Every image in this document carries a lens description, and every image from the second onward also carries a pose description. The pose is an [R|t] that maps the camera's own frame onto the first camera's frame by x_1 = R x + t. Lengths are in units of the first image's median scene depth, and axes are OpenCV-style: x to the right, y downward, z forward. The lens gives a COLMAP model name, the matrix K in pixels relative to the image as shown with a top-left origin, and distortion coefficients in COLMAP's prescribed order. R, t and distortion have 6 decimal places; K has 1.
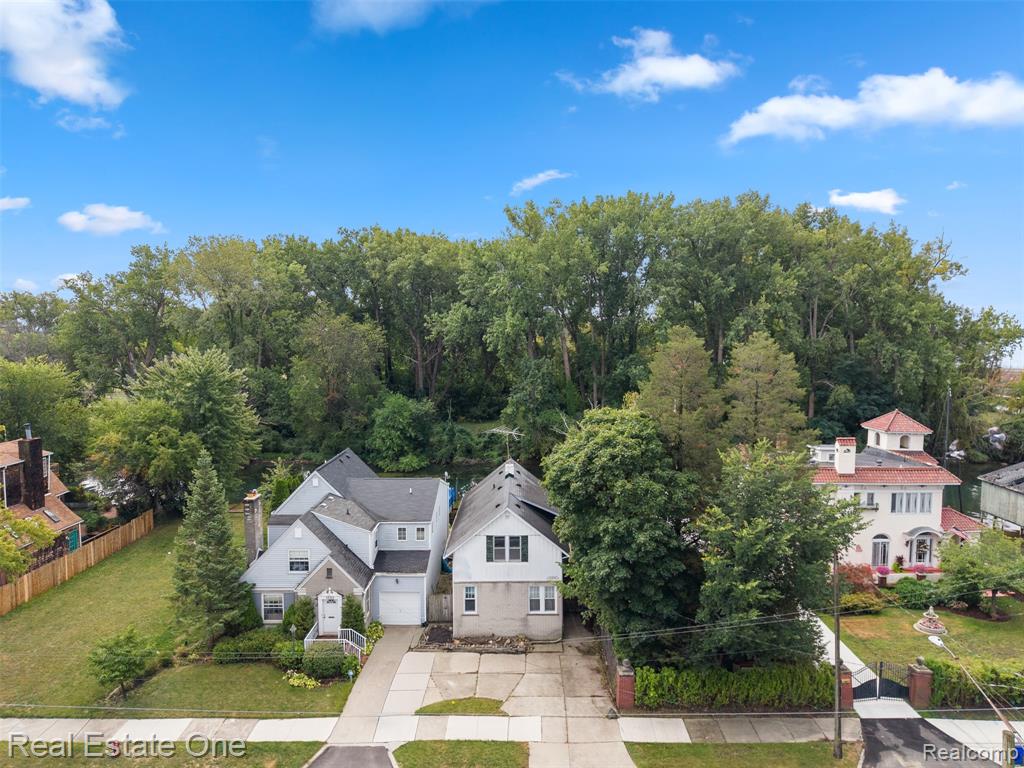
lens RADIAL K [[688.5, 0, 512.0], [0, 688.5, 384.0], [0, 0, 1]] dist [0.016610, -0.013805]
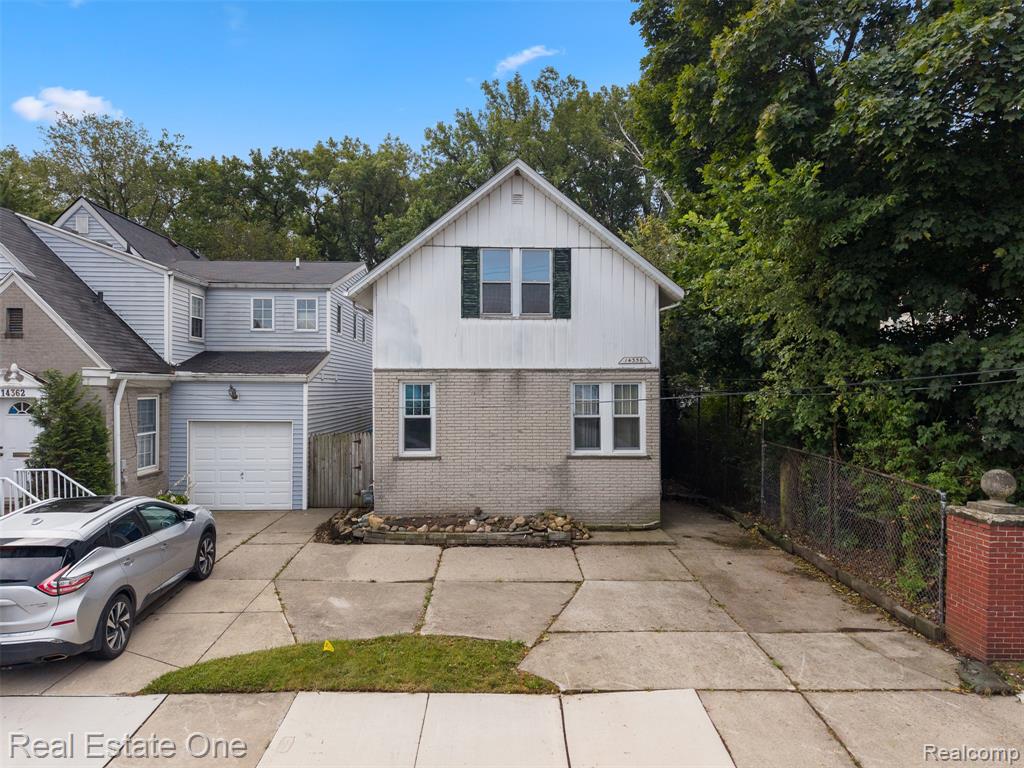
lens RADIAL K [[688.5, 0, 512.0], [0, 688.5, 384.0], [0, 0, 1]] dist [0.016610, -0.013805]
pose [[0.998765, 0.009387, 0.048787, -0.027405], [-0.005379, 0.996647, -0.081645, 0.325624], [-0.049389, 0.081282, 0.995467, 0.624170]]
